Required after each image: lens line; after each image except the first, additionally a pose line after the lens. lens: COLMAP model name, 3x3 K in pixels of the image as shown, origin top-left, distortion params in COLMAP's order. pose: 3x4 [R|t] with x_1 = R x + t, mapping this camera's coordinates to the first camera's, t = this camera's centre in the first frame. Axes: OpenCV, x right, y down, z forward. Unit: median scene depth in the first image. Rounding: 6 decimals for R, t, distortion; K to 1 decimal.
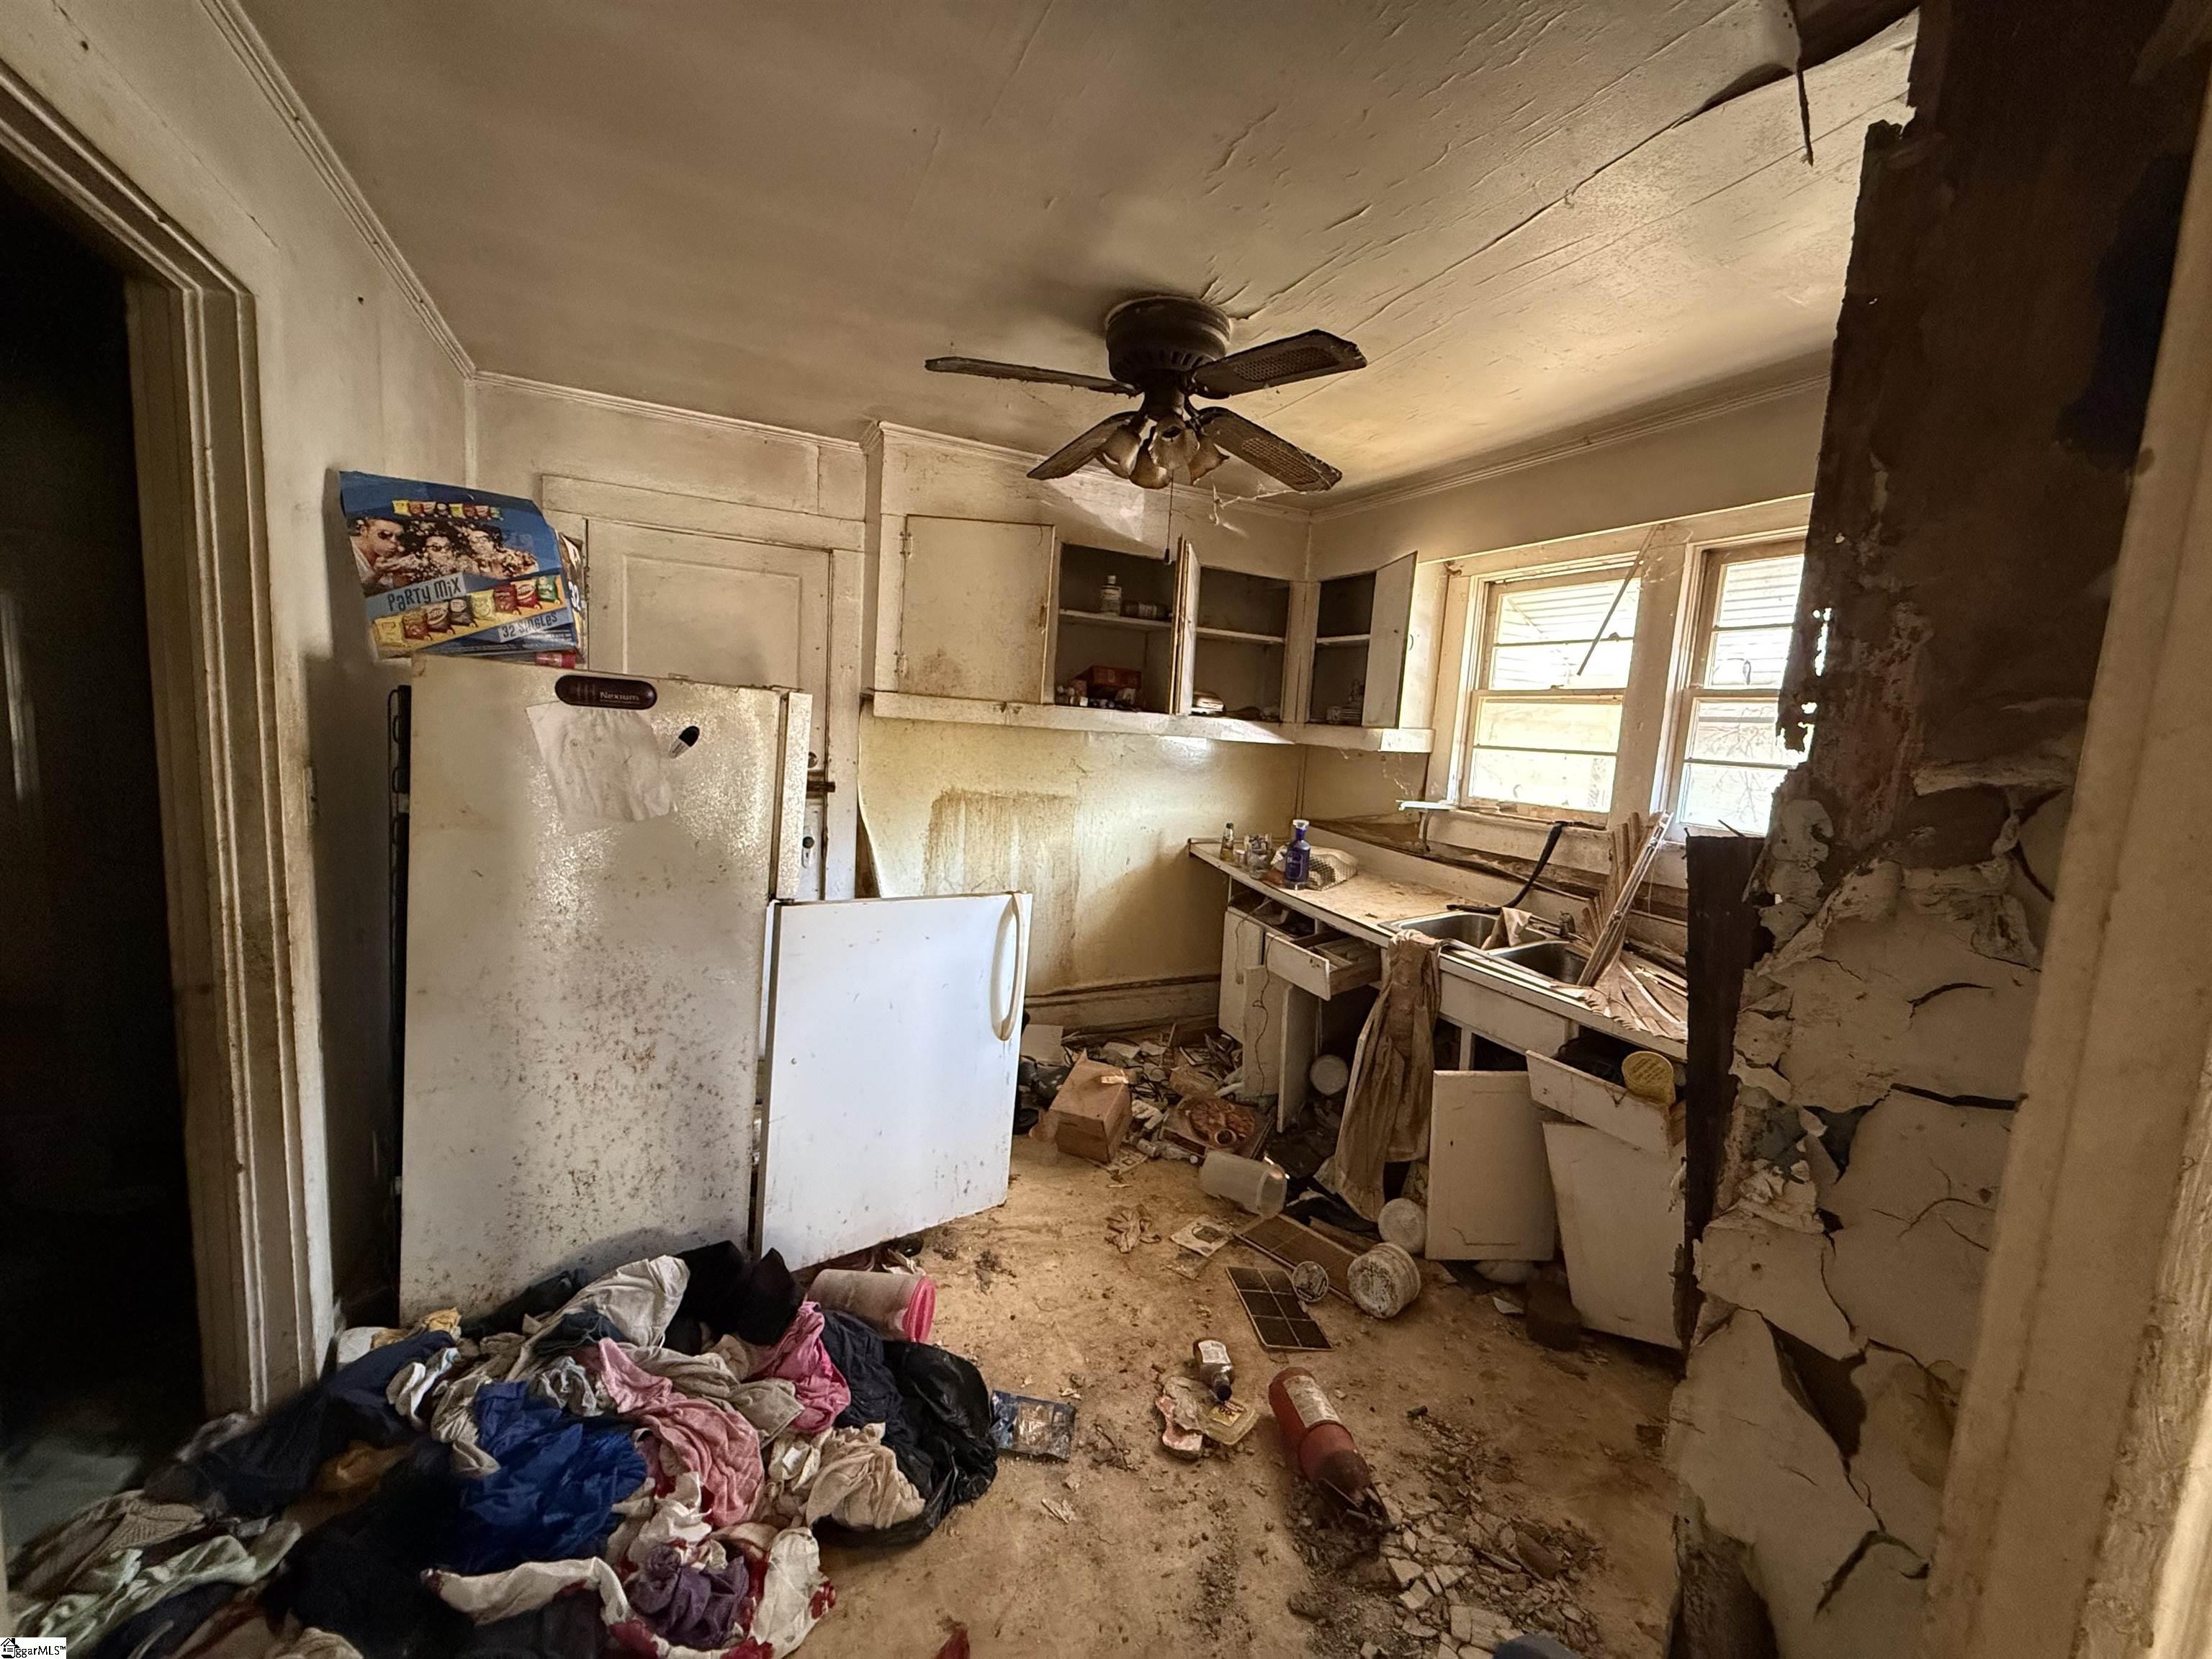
lens RADIAL K [[881.9, 0, 1106.5], [0, 881.9, 831.4], [0, 0, 1]] dist [-0.000627, 0.000696]
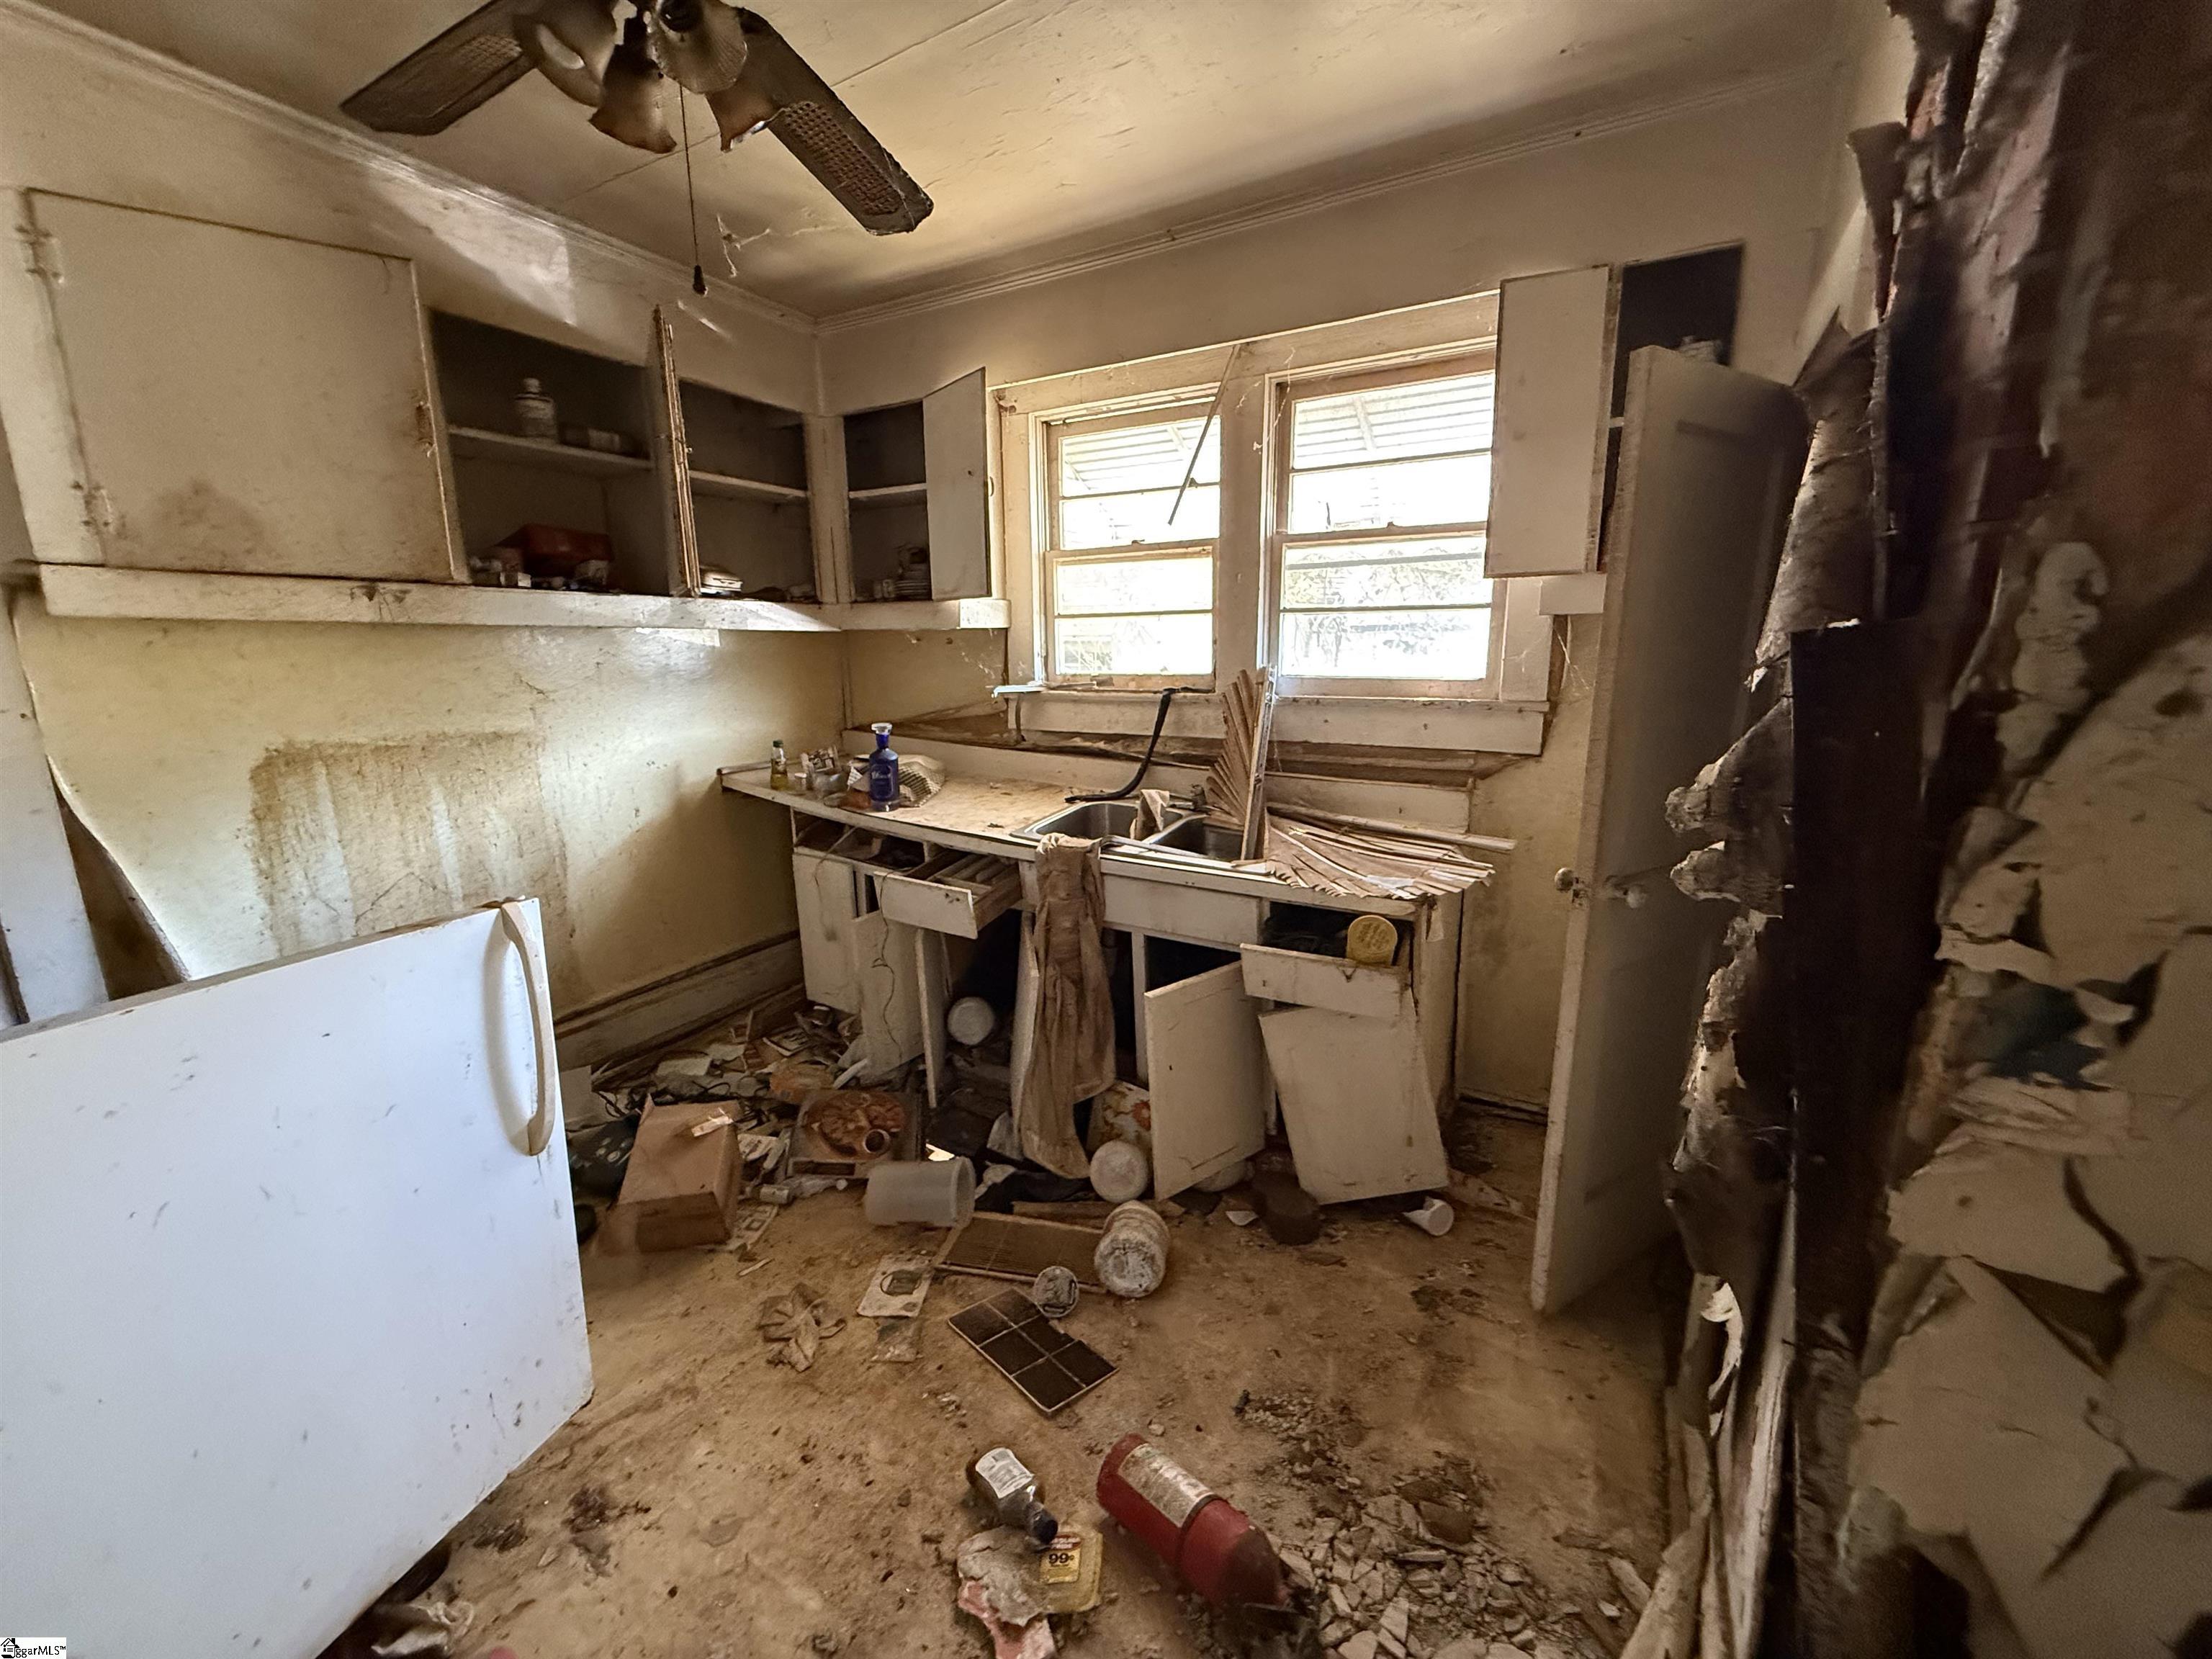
lens RADIAL K [[881.9, 0, 1104.8], [0, 881.9, 829.9], [0, 0, 1]] dist [-0.000627, 0.000696]
pose [[0.823891, -0.185119, 0.535663, -0.068902], [0.130228, 0.981697, 0.138963, -0.003282], [-0.551584, -0.044732, 0.832919, 0.277691]]
